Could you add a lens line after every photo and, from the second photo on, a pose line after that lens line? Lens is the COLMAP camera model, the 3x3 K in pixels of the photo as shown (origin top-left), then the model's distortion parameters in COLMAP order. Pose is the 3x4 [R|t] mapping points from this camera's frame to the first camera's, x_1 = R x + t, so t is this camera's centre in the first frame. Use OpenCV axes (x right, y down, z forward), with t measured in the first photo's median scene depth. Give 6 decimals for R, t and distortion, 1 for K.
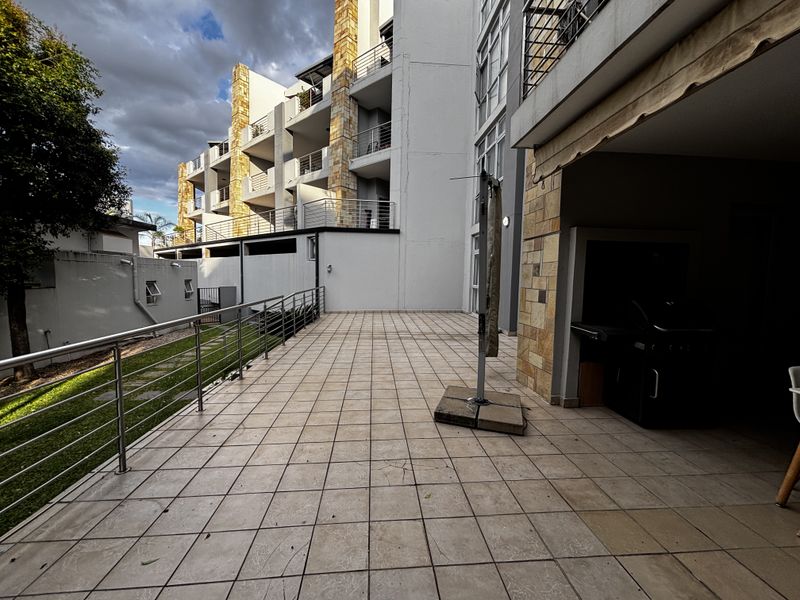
lens RADIAL K [[322.9, 0, 396.2], [0, 322.9, 299.4], [0, 0, 1]] dist [-0.001336, 0.000729]
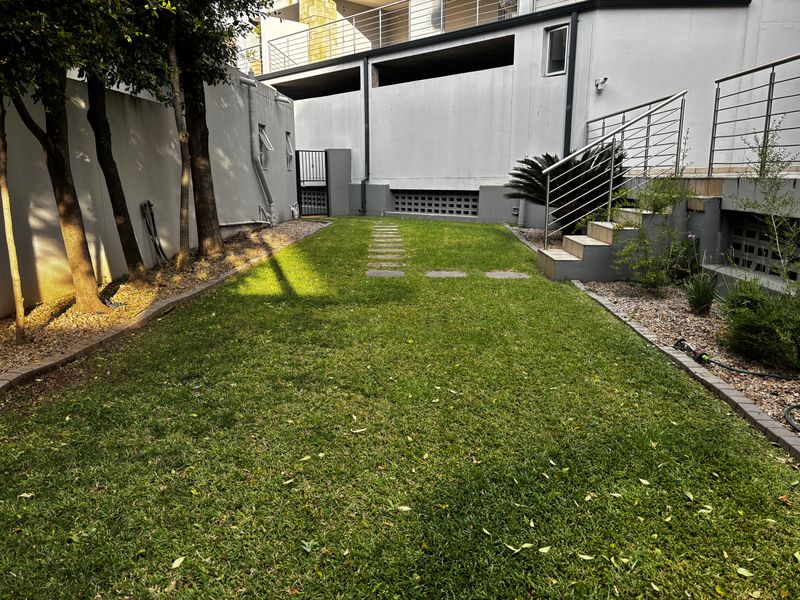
lens RADIAL K [[608.3, 0, 400.0], [0, 608.3, 300.0], [0, 0, 1]] dist [0.073561, 0.000339]
pose [[0.994782, 0.002171, -0.101999, -0.351762], [0.010127, 0.992734, 0.119905, 0.103033], [0.101519, -0.120312, 0.987532, -0.052767]]
